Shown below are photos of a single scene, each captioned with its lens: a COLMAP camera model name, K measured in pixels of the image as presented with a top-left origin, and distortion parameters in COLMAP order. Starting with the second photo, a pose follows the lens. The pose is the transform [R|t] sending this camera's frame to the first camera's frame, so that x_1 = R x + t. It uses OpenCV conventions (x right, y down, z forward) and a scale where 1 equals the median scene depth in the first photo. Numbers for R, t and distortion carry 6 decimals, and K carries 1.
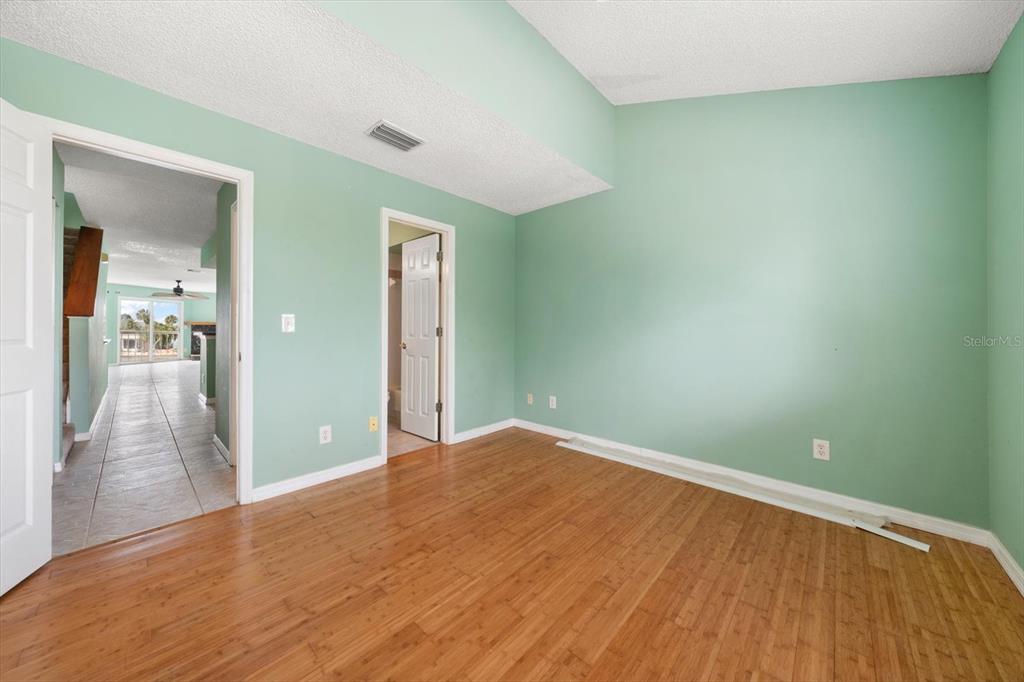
lens RADIAL K [[353.6, 0, 516.1], [0, 353.6, 334.2], [0, 0, 1]] dist [-0.007163, -0.000093]
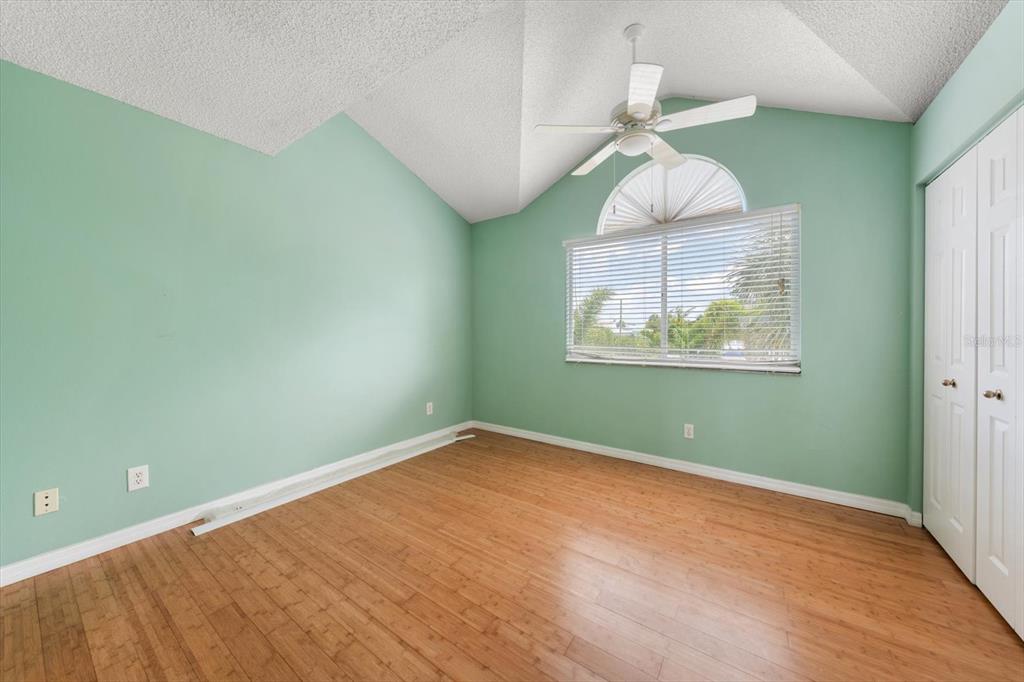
lens RADIAL K [[353.6, 0, 512.5], [0, 353.6, 332.2], [0, 0, 1]] dist [-0.007163, -0.000093]
pose [[-0.138395, -0.012119, 0.990303, -0.825830], [0.010725, 0.999848, 0.013735, -0.047378], [-0.990319, 0.012522, -0.138244, 0.847039]]
